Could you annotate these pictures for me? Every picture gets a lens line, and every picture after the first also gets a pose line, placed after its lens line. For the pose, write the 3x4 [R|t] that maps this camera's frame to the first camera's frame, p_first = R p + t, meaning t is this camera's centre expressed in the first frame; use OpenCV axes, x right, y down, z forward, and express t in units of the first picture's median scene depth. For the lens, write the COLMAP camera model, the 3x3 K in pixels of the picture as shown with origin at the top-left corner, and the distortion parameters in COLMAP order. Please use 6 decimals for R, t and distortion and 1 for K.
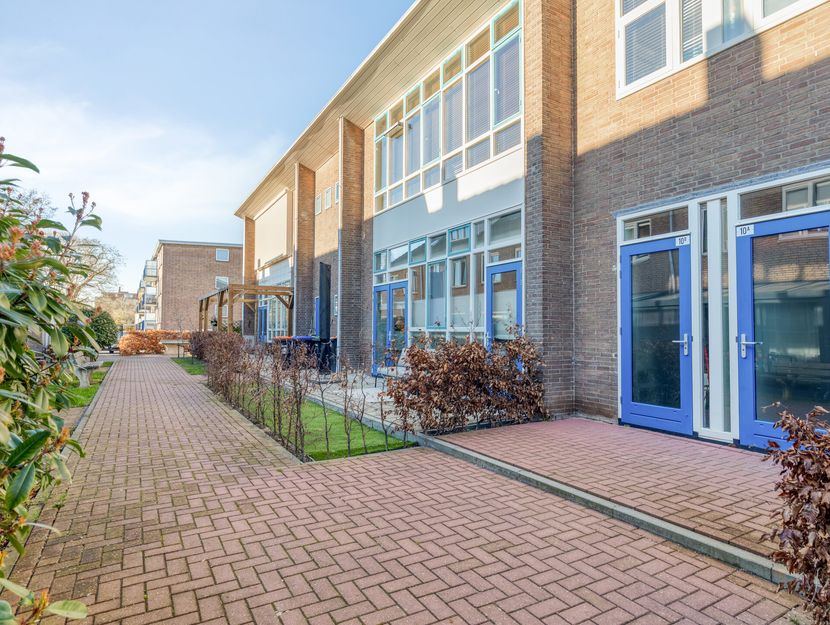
lens RADIAL K [[475.9, 0, 415.0], [0, 475.9, 312.5], [0, 0, 1]] dist [0.000627, -0.000022]
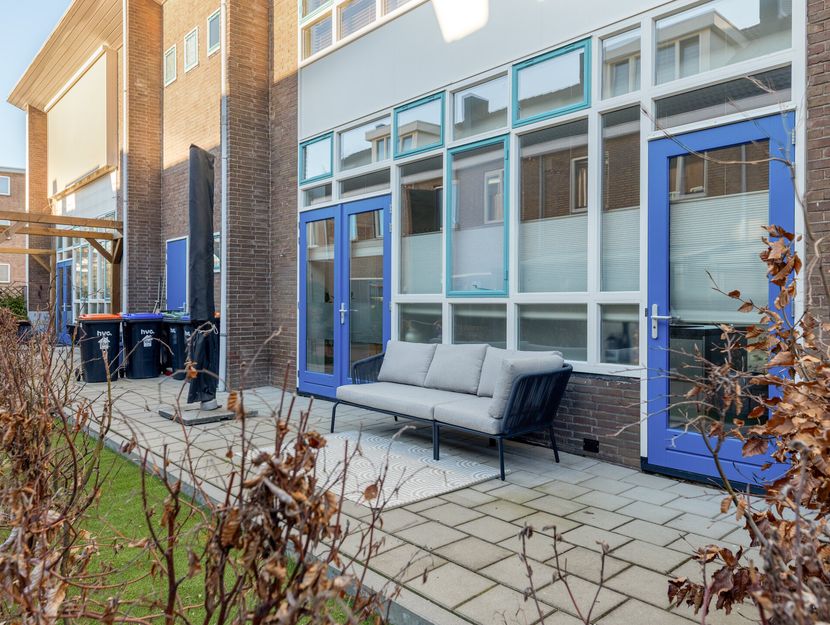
lens RADIAL K [[606.7, 0, 415.0], [0, 606.7, 312.5], [0, 0, 1]] dist [0.001326, 0.002413]
pose [[0.979499, -0.000739, 0.201448, -0.090253], [-0.009392, 0.998738, 0.049333, 0.015603], [-0.201230, -0.050214, 0.978256, 0.335056]]
